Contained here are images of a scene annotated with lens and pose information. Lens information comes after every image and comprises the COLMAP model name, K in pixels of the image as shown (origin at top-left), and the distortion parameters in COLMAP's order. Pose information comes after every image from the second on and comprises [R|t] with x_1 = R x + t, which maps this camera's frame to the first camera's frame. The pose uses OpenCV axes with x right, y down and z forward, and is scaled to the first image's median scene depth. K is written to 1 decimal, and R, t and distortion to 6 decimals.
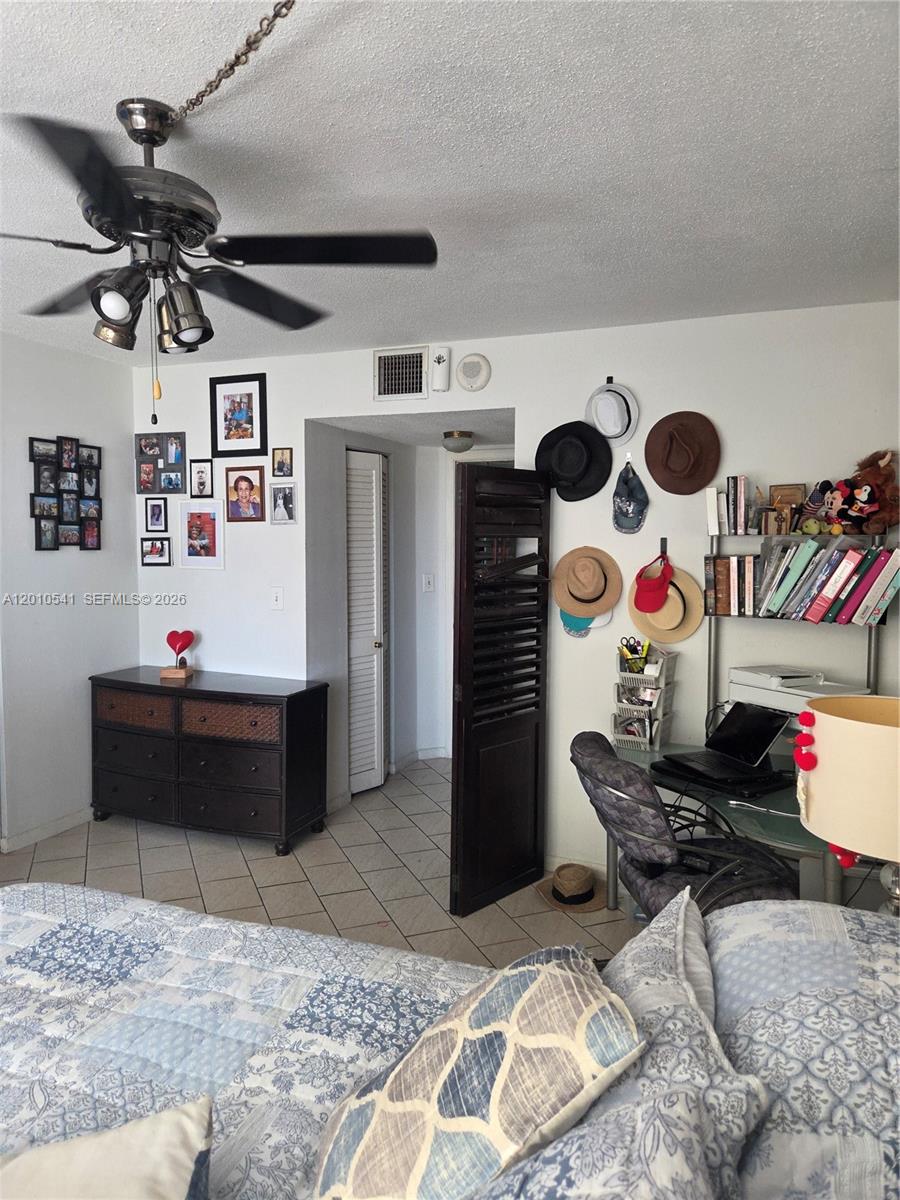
lens RADIAL K [[809.1, 0, 442.6], [0, 809.1, 595.1], [0, 0, 1]] dist [0.009768, -0.005734]
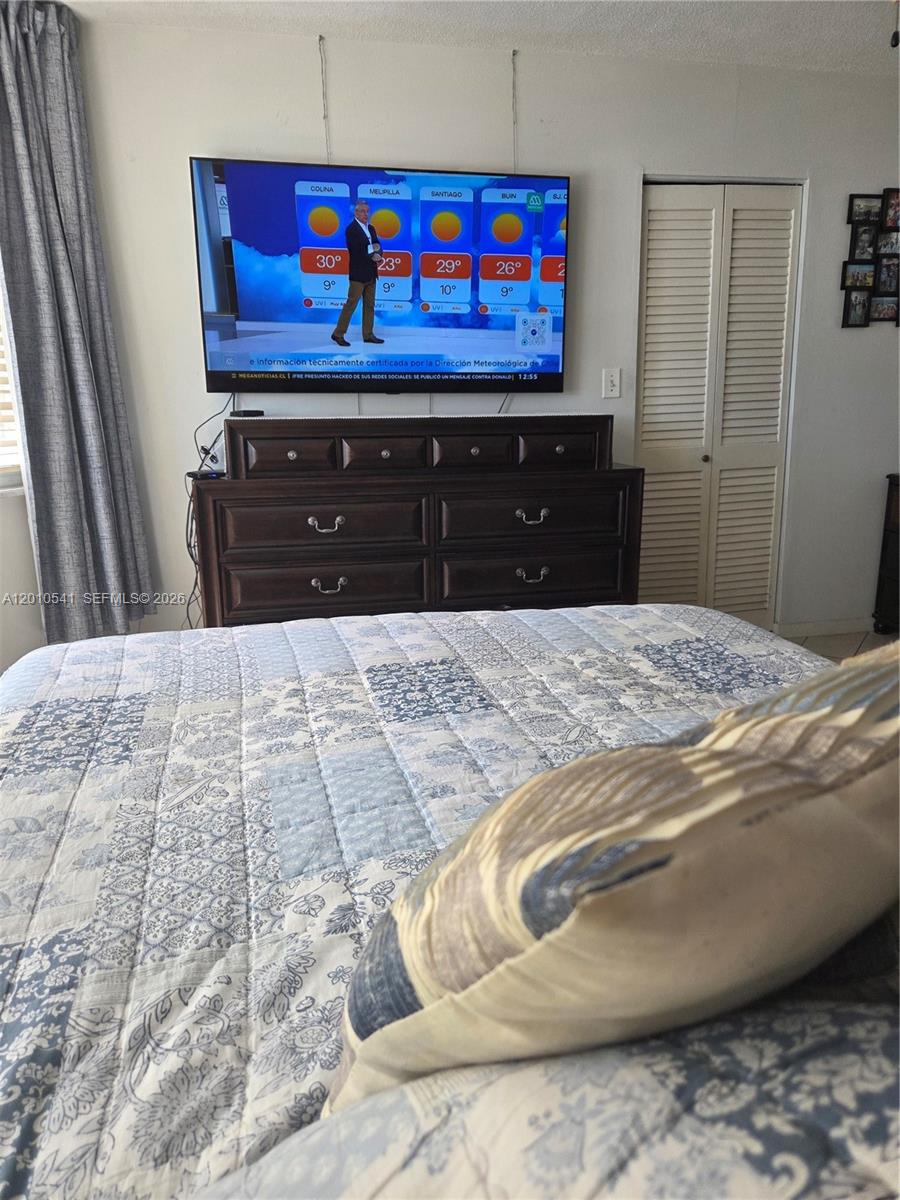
lens RADIAL K [[809.1, 0, 439.4], [0, 809.1, 602.3], [0, 0, 1]] dist [0.009768, -0.005734]
pose [[0.551459, 0.188015, -0.812738, 0.134132], [-0.022270, 0.977241, 0.210960, 0.162583], [0.833905, -0.098236, 0.543095, 0.213809]]
